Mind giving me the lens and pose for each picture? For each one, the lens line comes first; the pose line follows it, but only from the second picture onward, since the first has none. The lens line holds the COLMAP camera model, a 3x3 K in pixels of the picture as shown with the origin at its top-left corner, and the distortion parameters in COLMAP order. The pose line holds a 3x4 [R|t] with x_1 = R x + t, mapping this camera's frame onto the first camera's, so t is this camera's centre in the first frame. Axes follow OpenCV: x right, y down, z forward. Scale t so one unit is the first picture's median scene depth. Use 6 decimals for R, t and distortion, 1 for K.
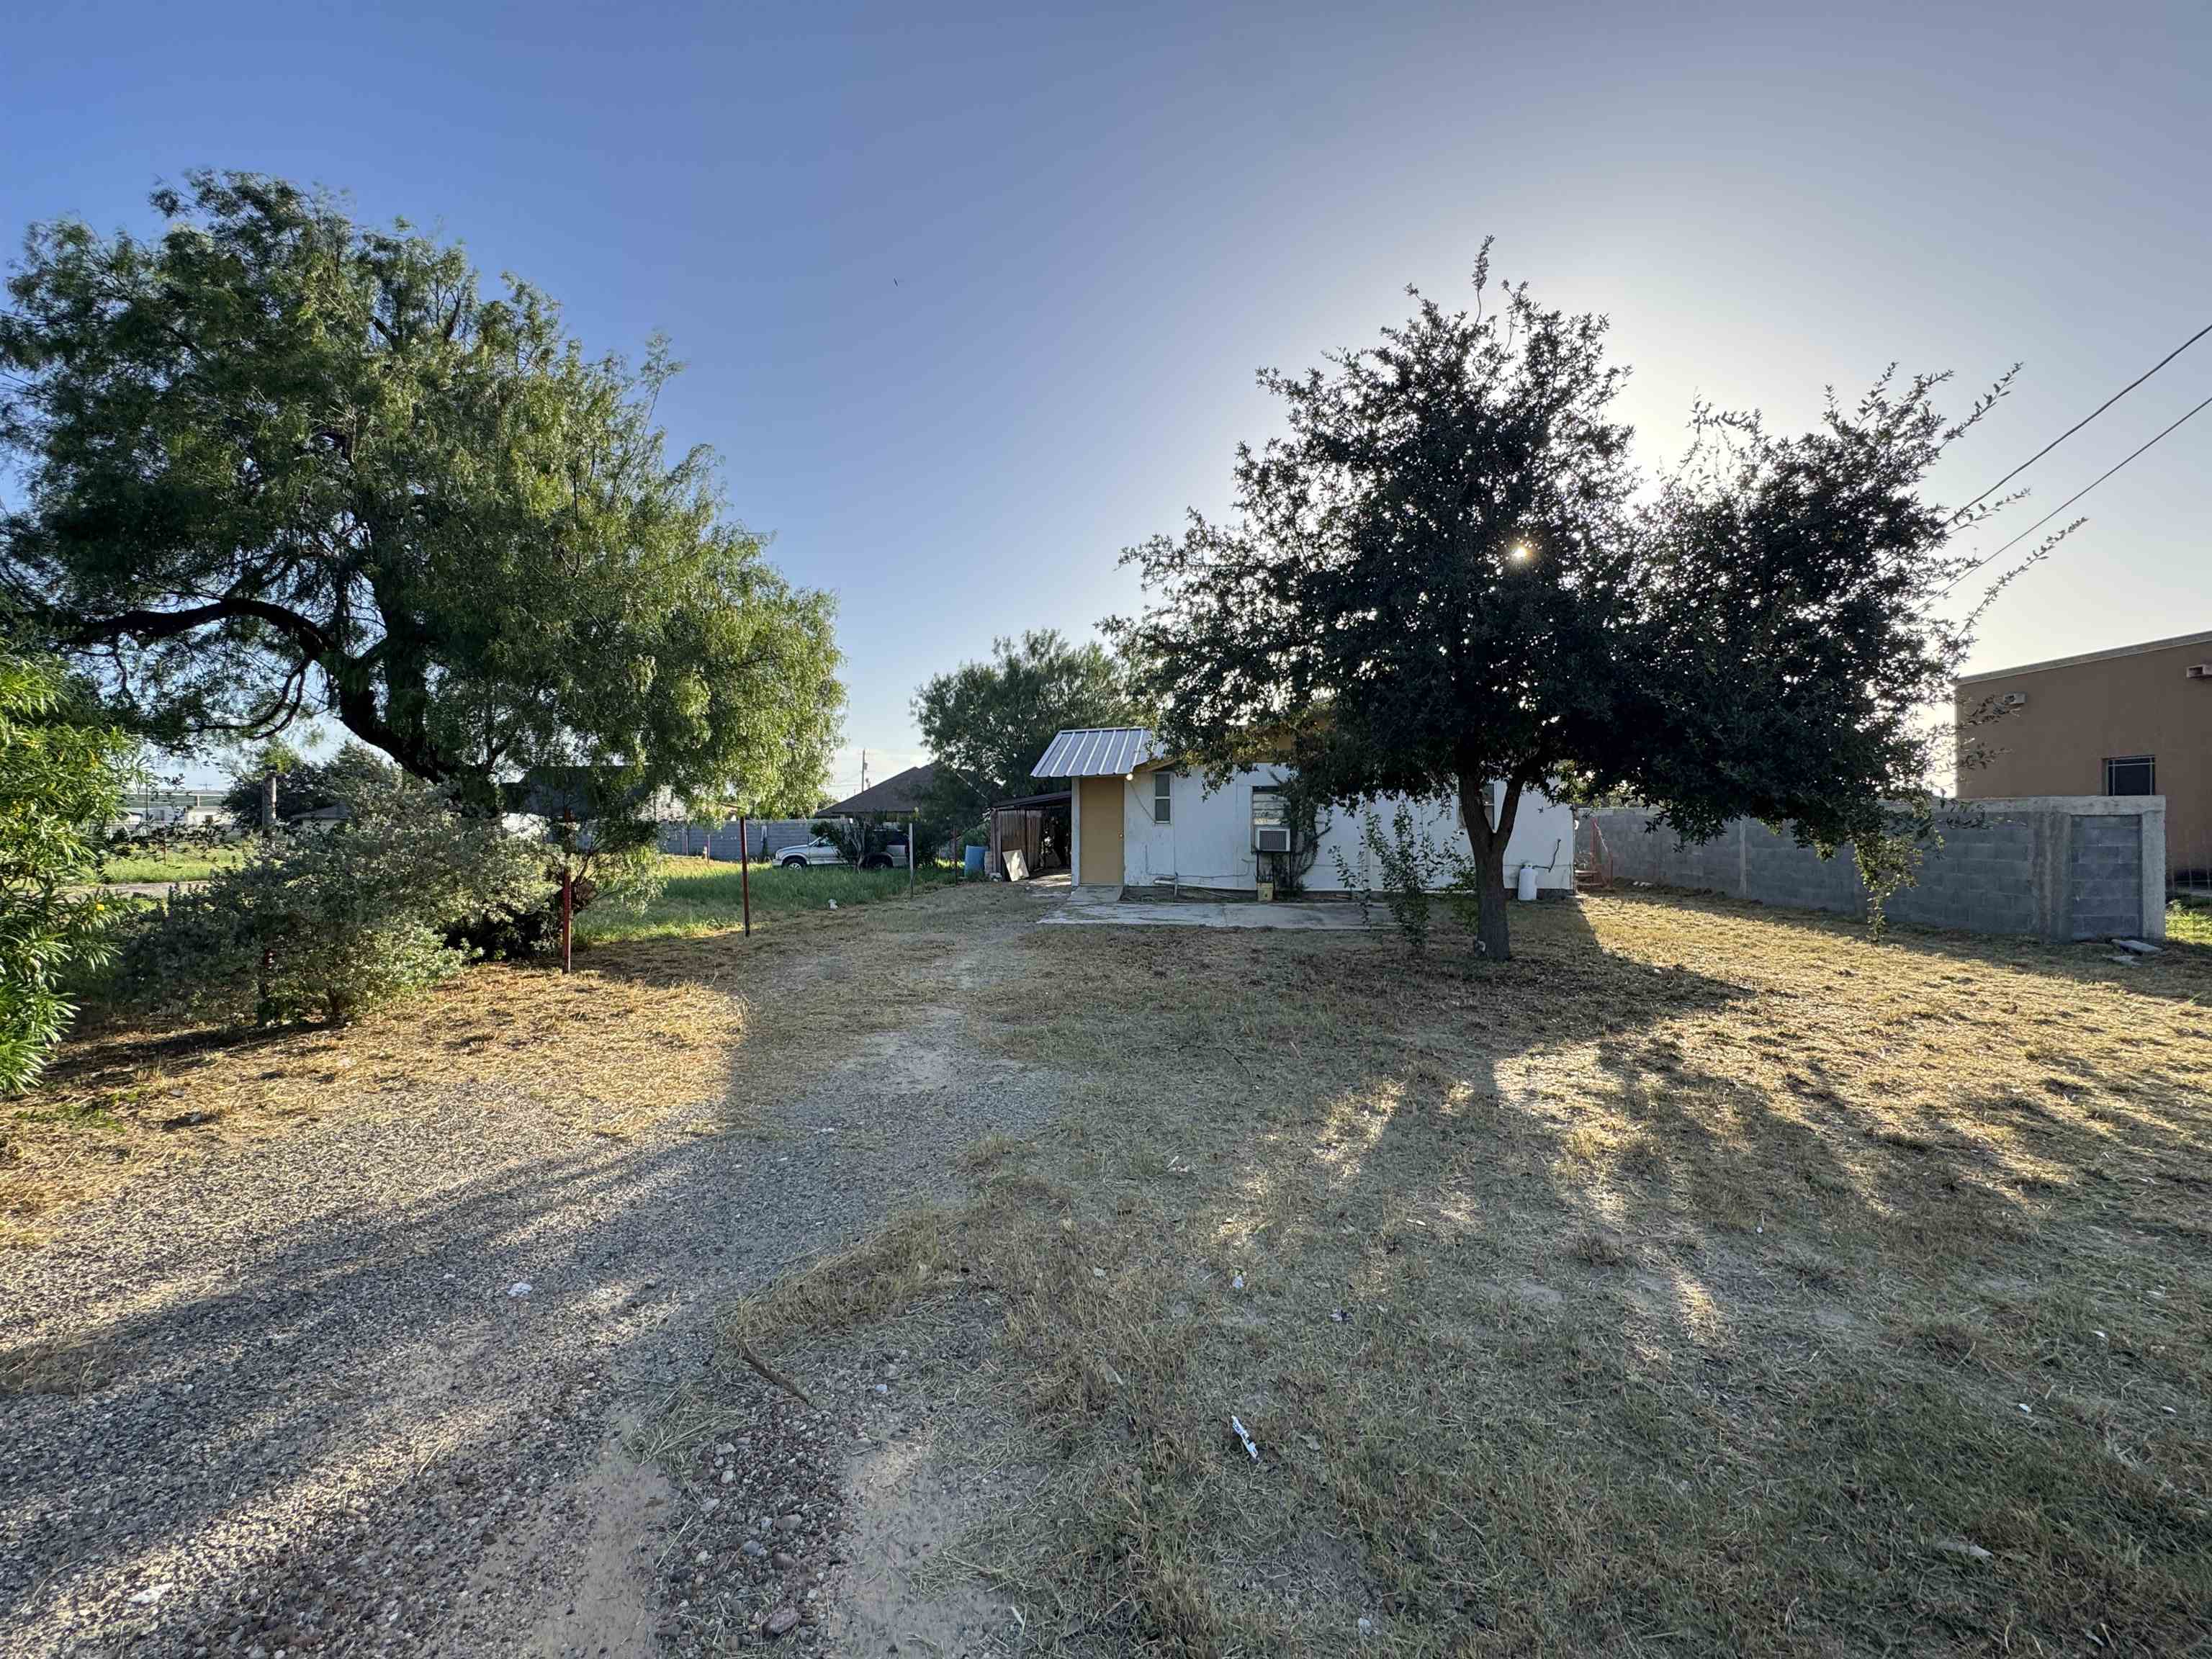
lens RADIAL K [[879.7, 0, 1111.6], [0, 879.7, 833.7], [0, 0, 1]] dist [-0.005337, 0.000802]
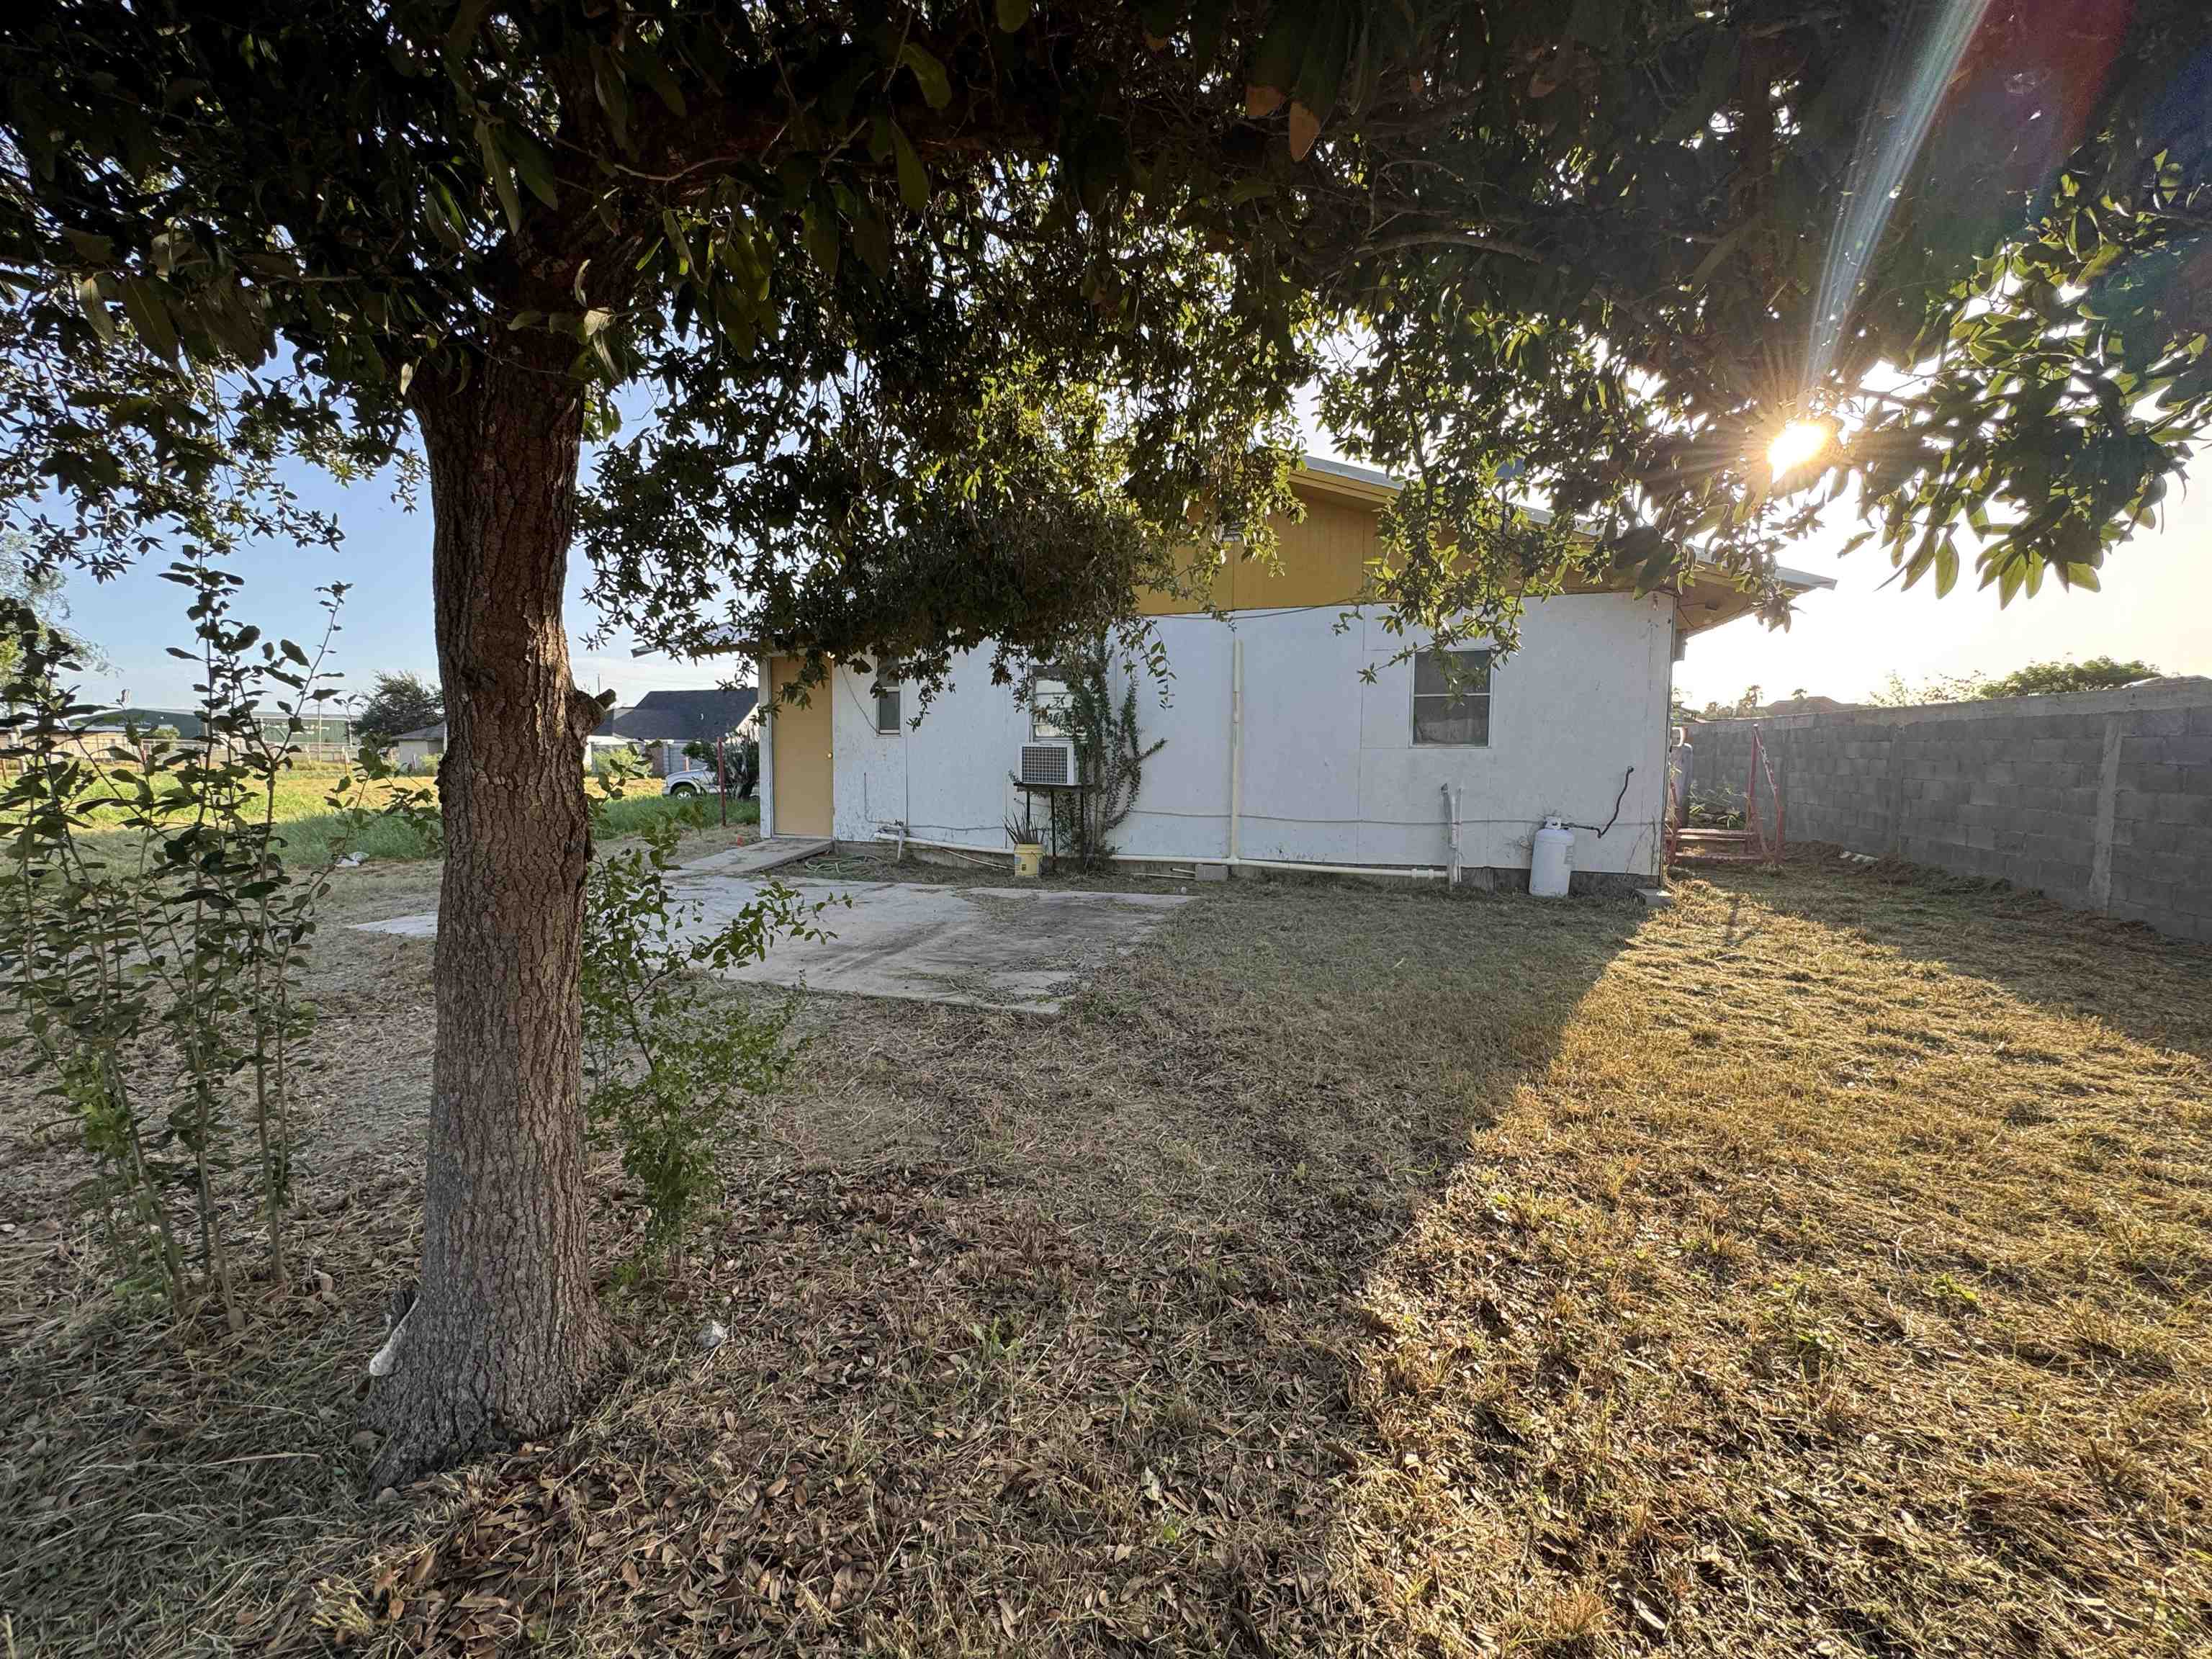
lens RADIAL K [[879.7, 0, 1111.6], [0, 879.7, 833.7], [0, 0, 1]] dist [-0.005337, 0.000802]
pose [[0.978551, 0.023373, -0.204676, 0.632235], [-0.006547, 0.996570, 0.082501, 0.009748], [0.205902, -0.079391, 0.975347, 0.921270]]
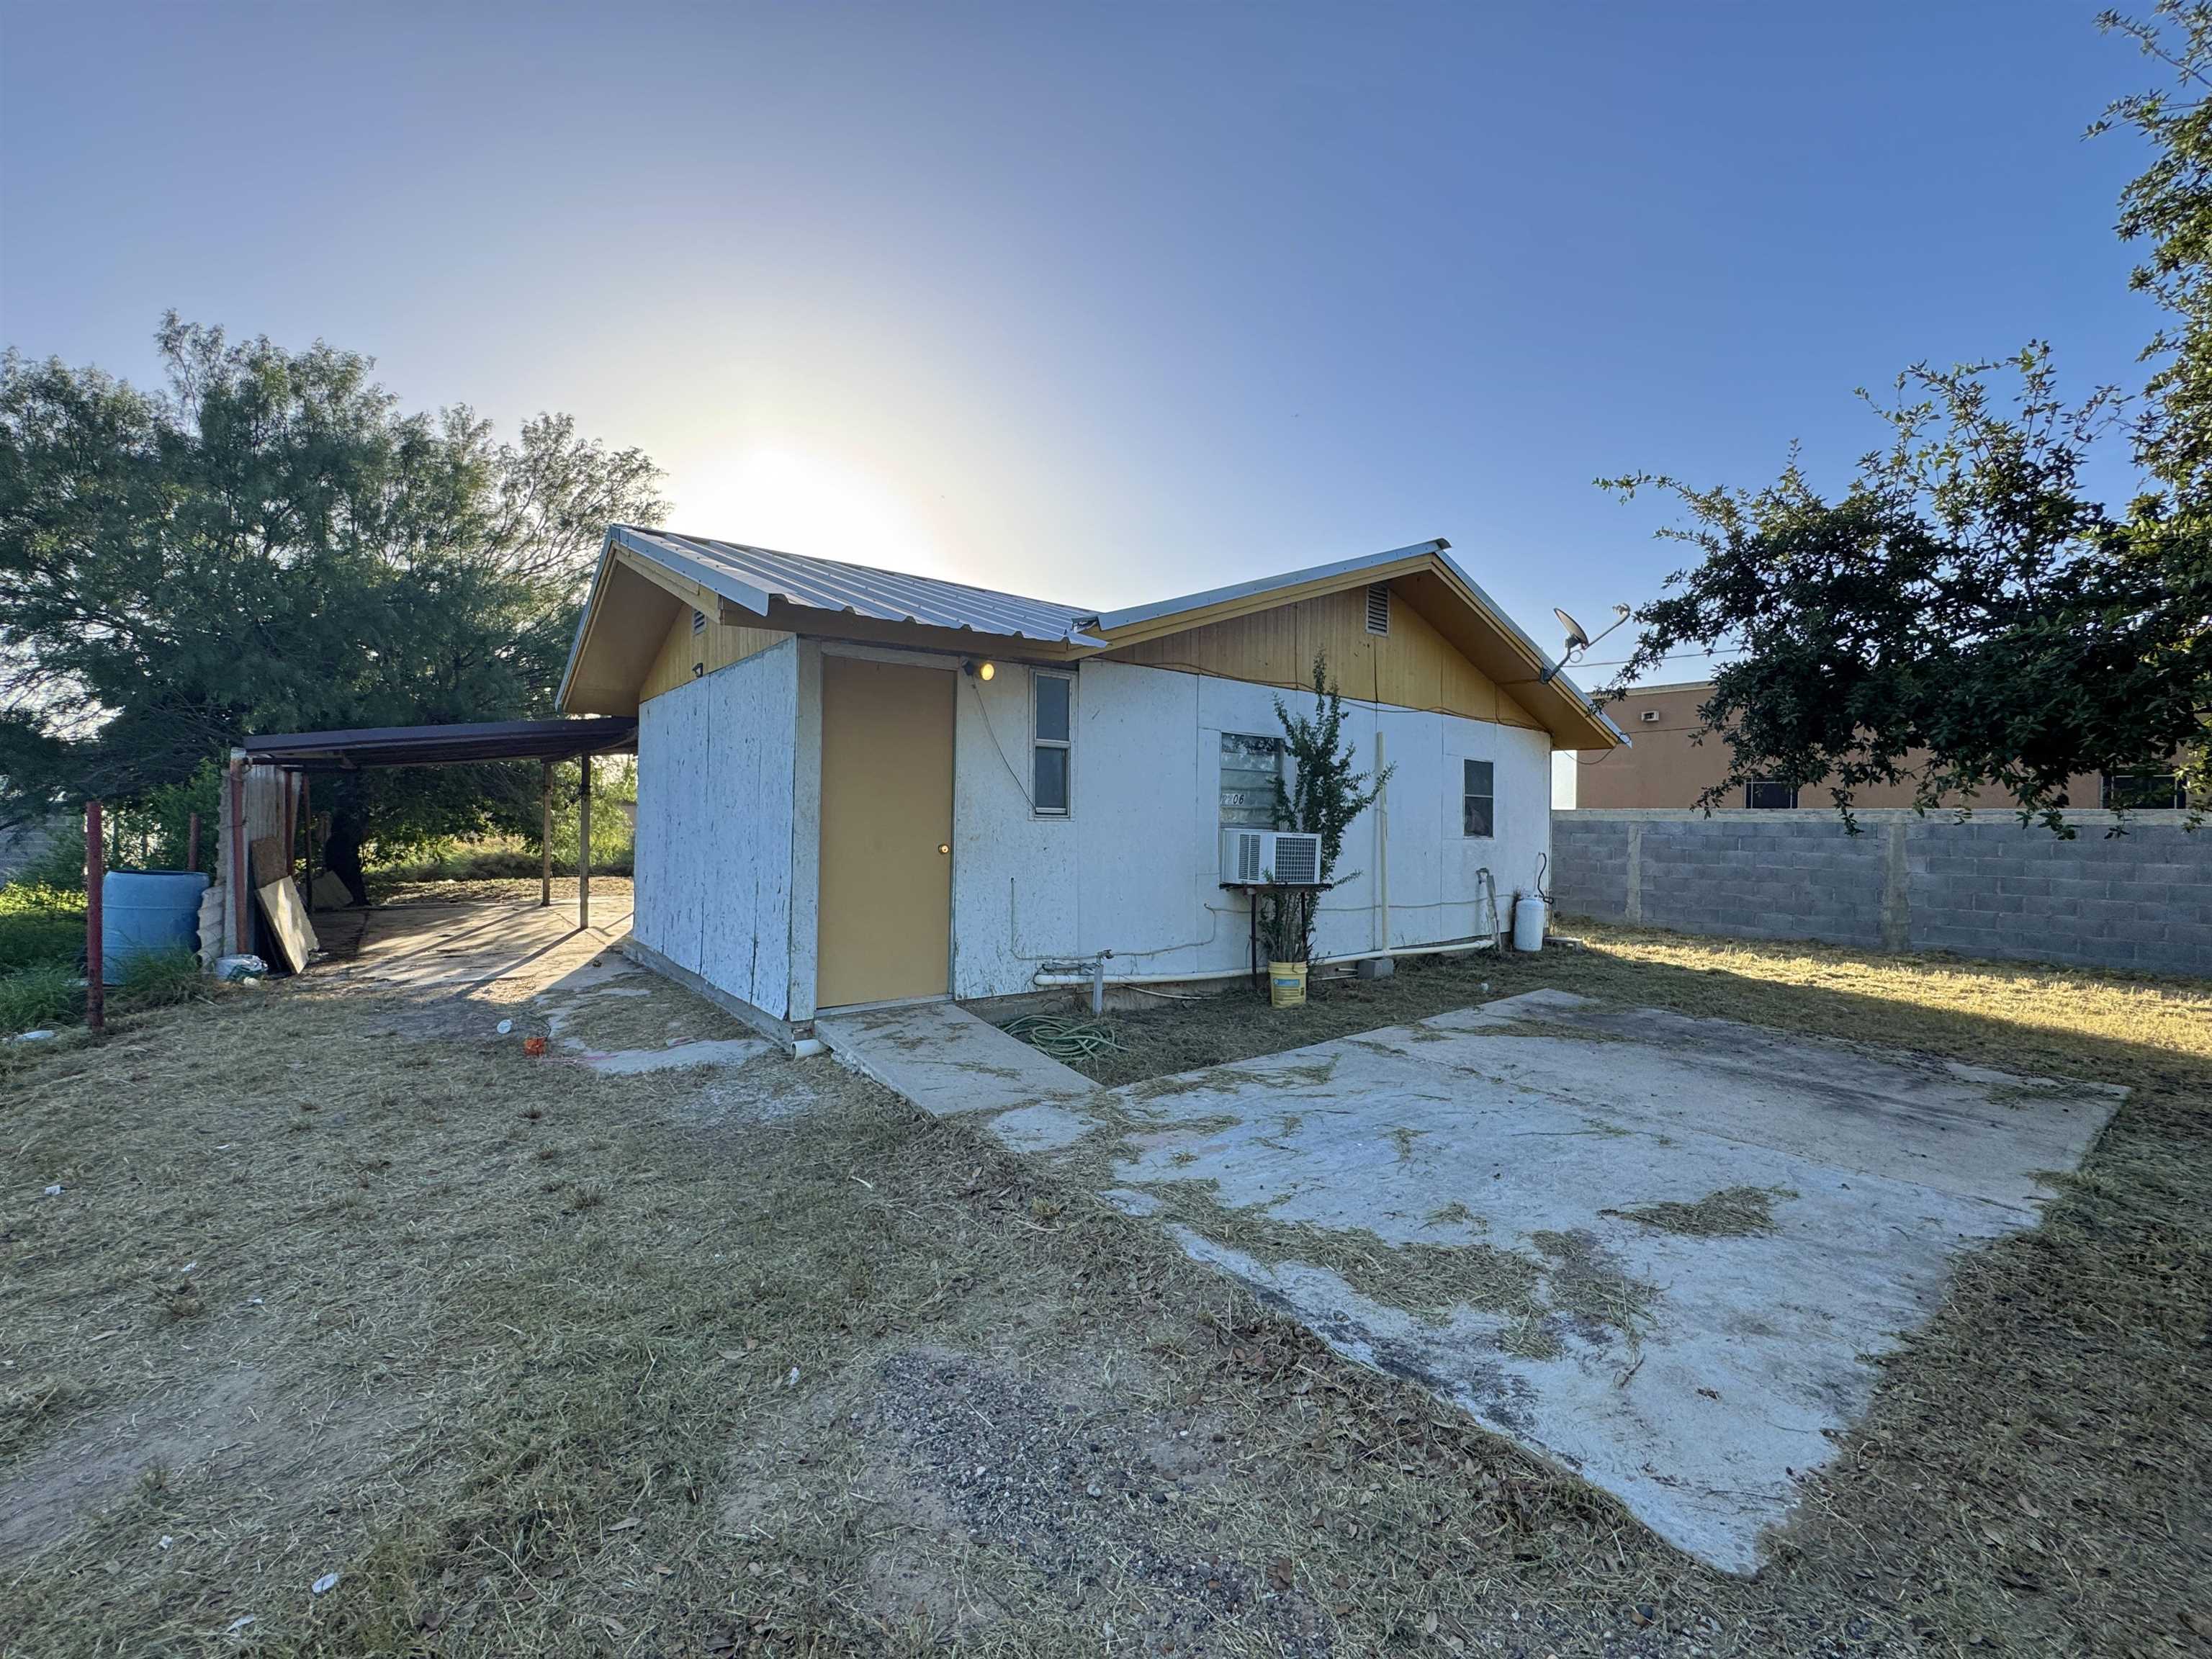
lens RADIAL K [[877.7, 0, 1109.4], [0, 877.7, 828.8], [0, 0, 1]] dist [-0.002421, 0.000040]
pose [[0.698525, 0.010683, 0.715506, -0.361383], [-0.013059, 0.999912, -0.002180, -0.010630], [-0.715466, -0.007821, 0.698604, 1.450687]]
